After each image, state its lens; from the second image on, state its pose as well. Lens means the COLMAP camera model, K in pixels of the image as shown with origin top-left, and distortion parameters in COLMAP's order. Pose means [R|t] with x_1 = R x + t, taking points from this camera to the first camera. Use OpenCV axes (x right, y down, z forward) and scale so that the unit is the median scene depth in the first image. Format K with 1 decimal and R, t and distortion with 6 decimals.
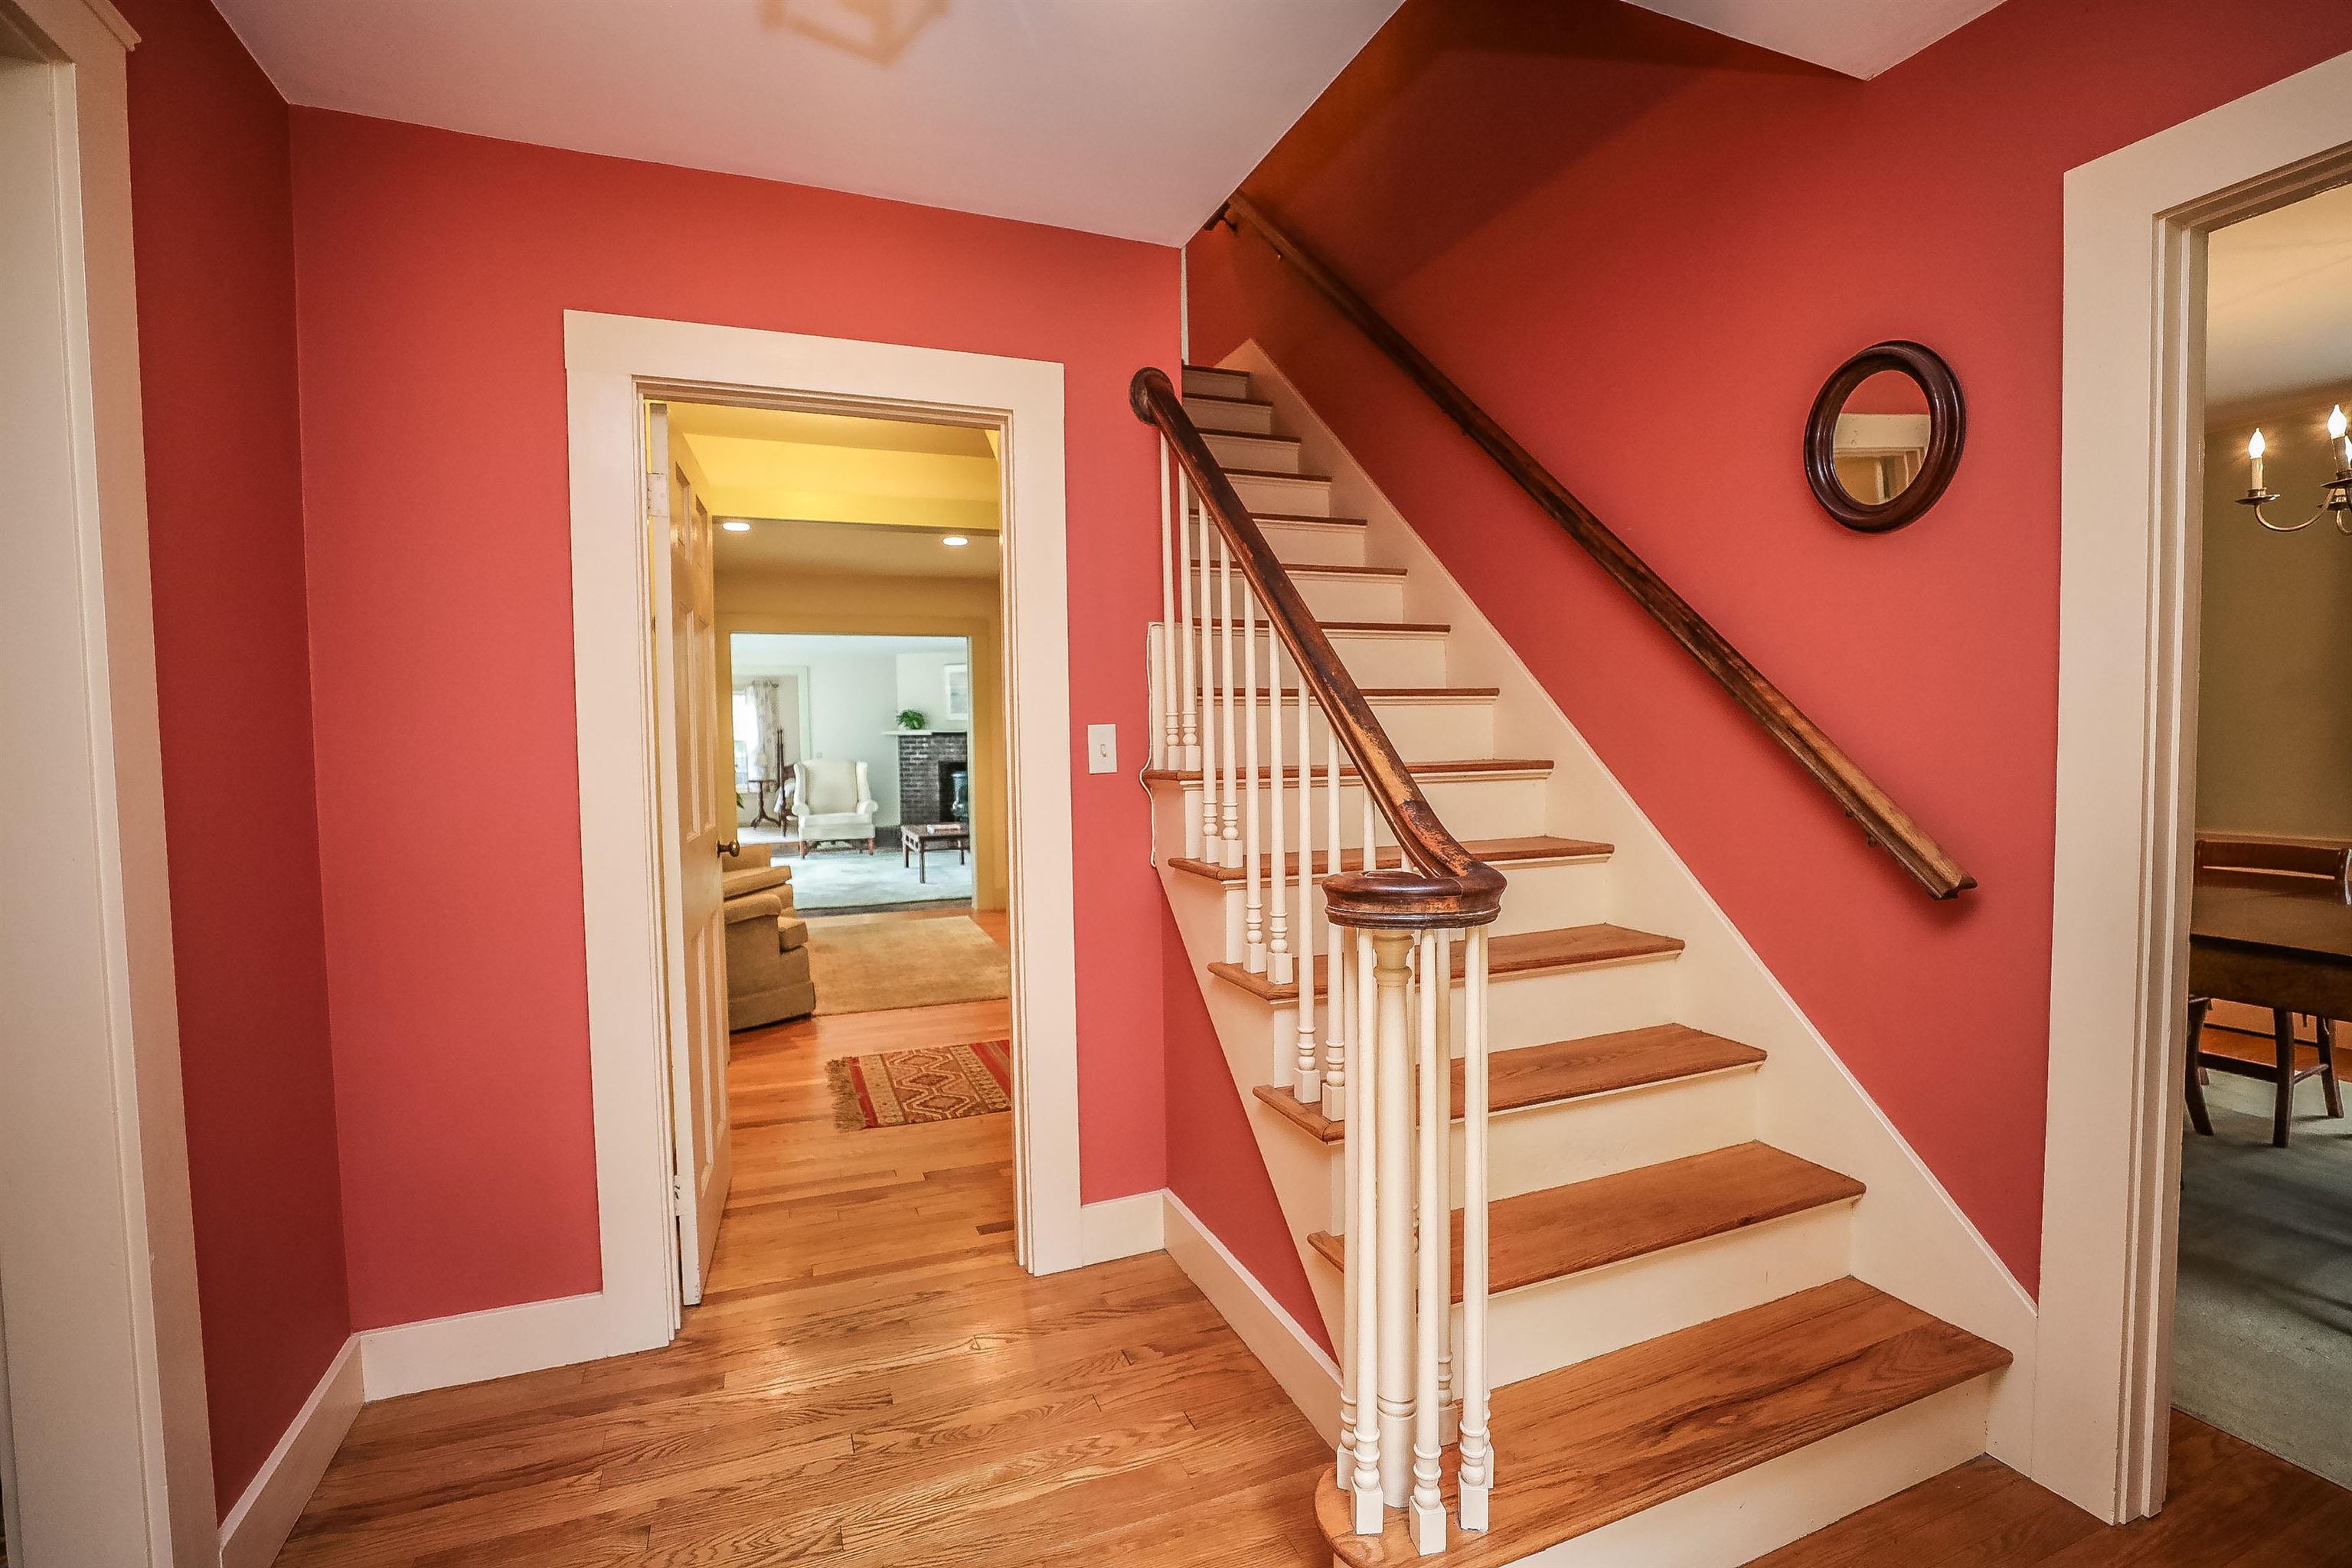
lens RADIAL K [[1067.5, 0, 1181.8], [0, 1067.5, 782.9], [0, 0, 1]] dist [-0.043491, 0.012753]
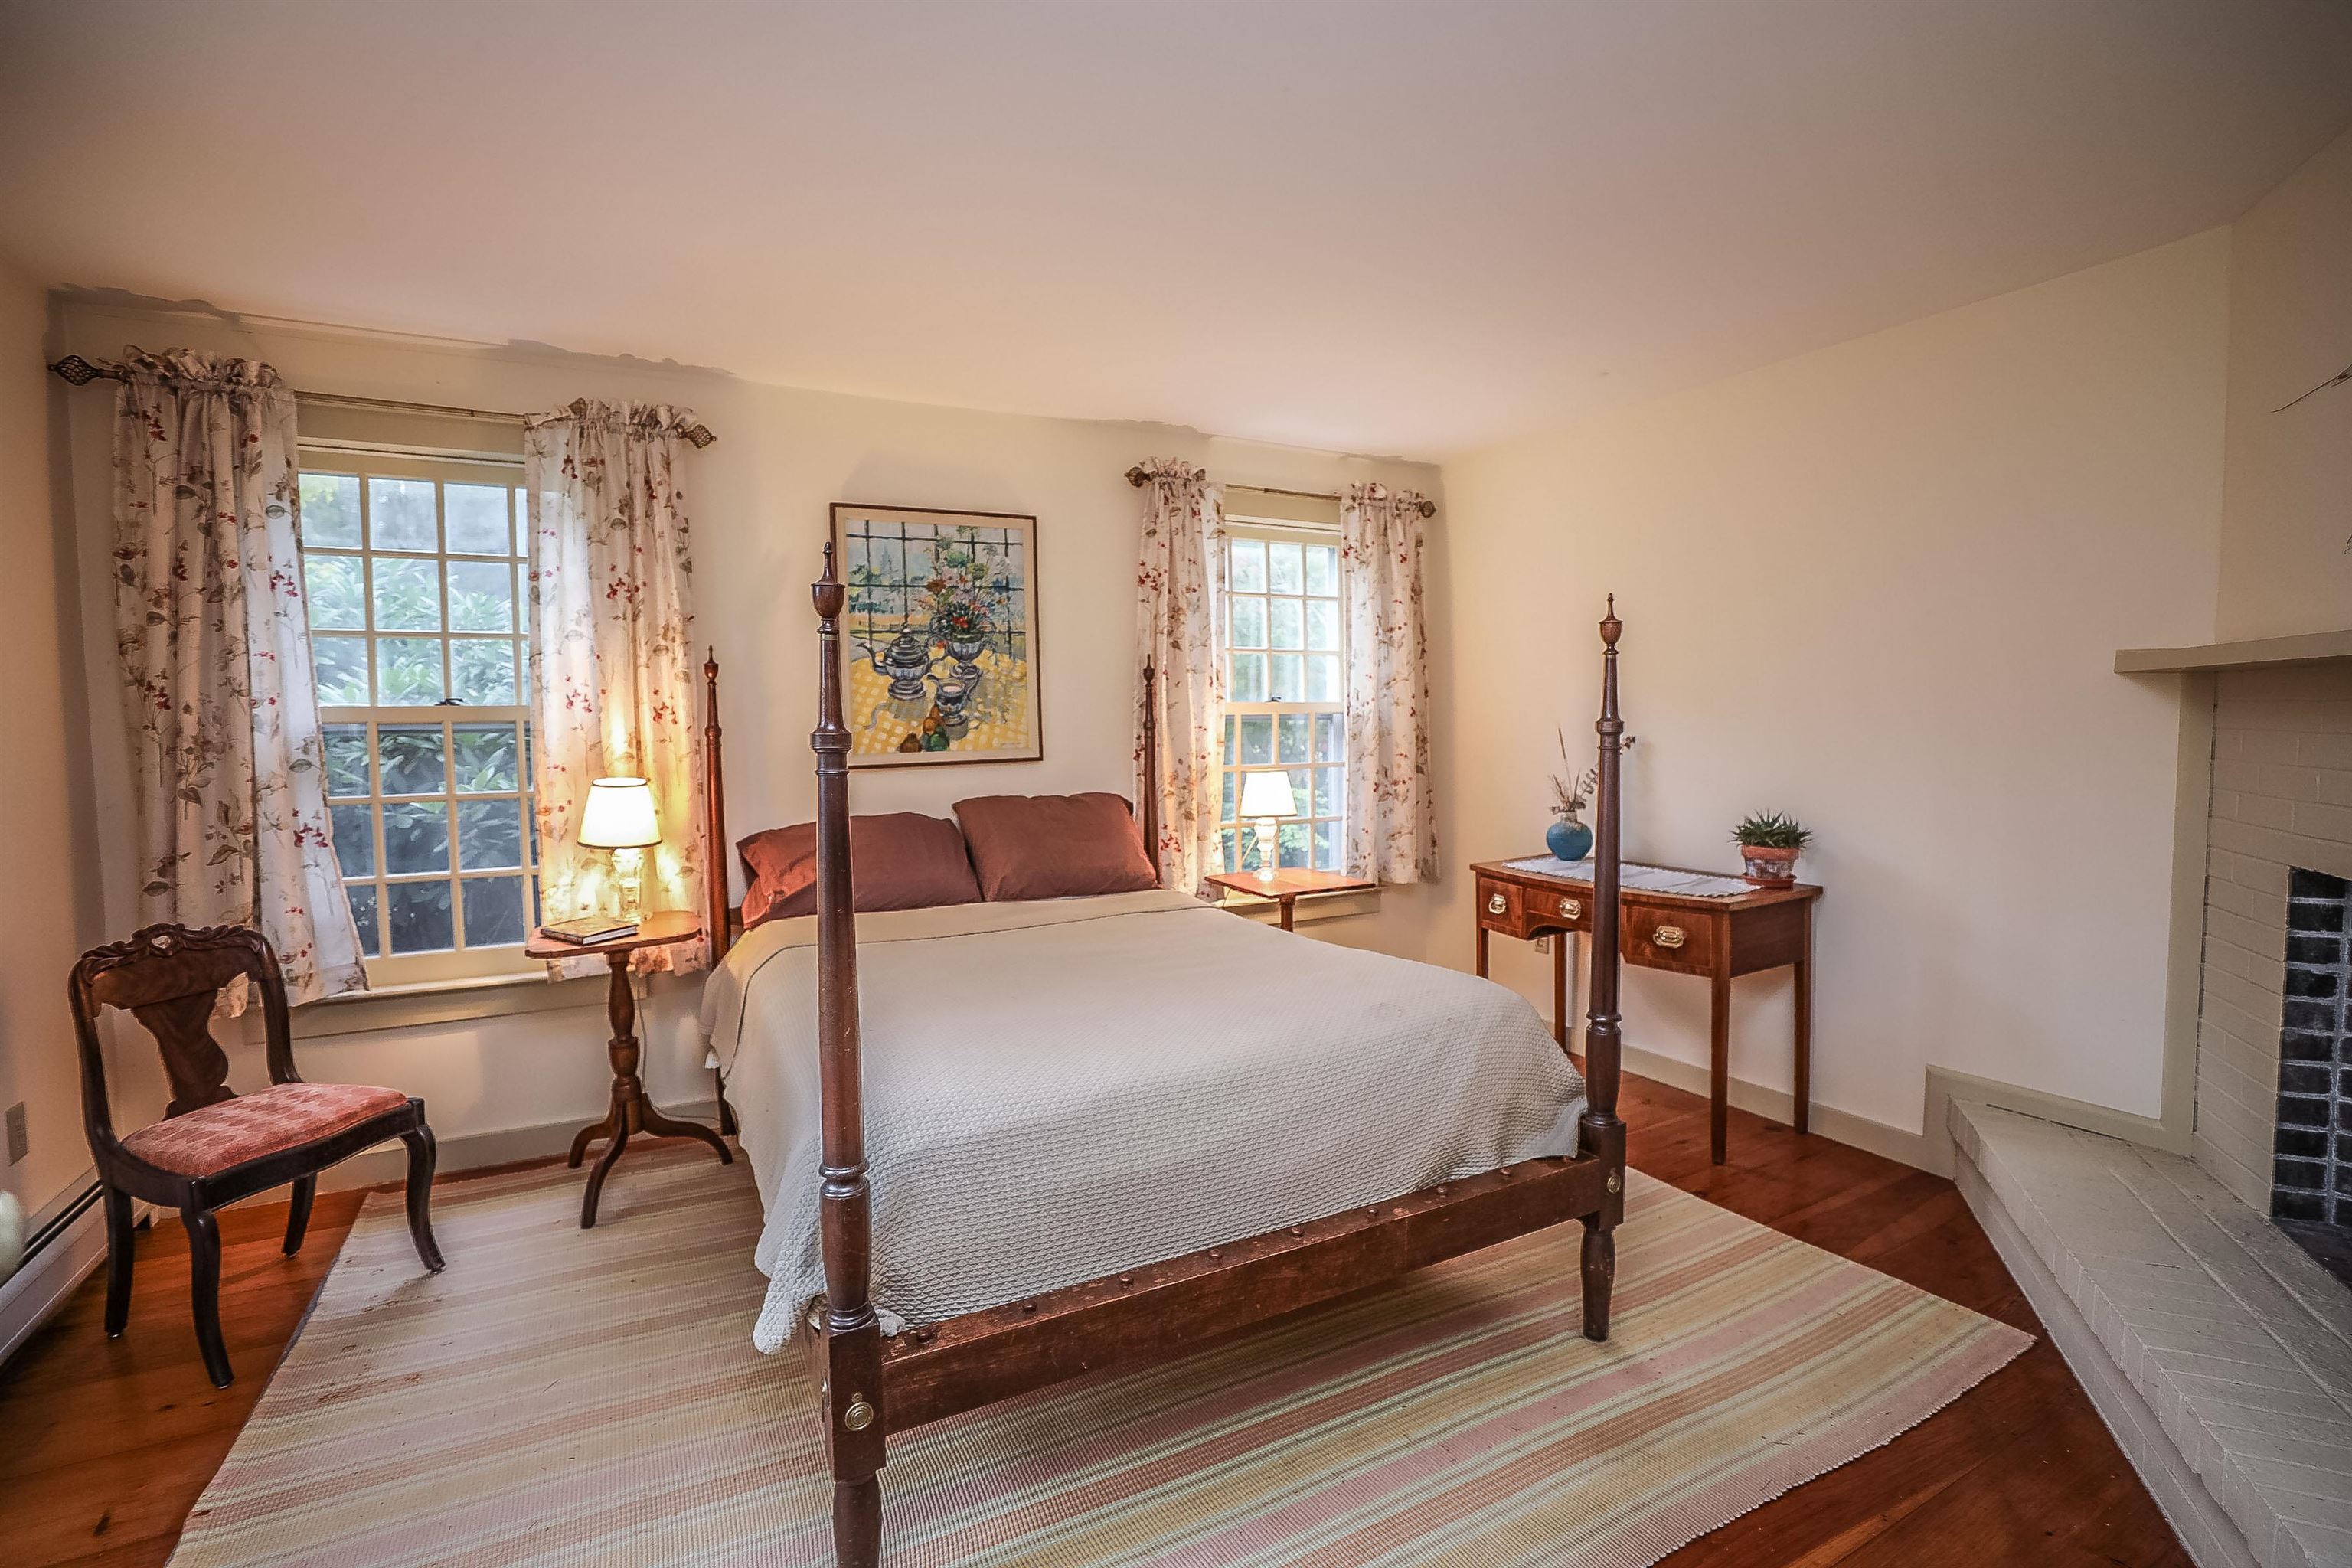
lens RADIAL K [[1067.5, 0, 1181.8], [0, 1067.5, 782.9], [0, 0, 1]] dist [-0.043491, 0.012753]
pose [[0.994530, -0.000256, 0.104448, -0.313255], [-0.000492, 0.999974, 0.007136, -0.027996], [-0.104447, -0.007148, 0.994505, 0.794615]]
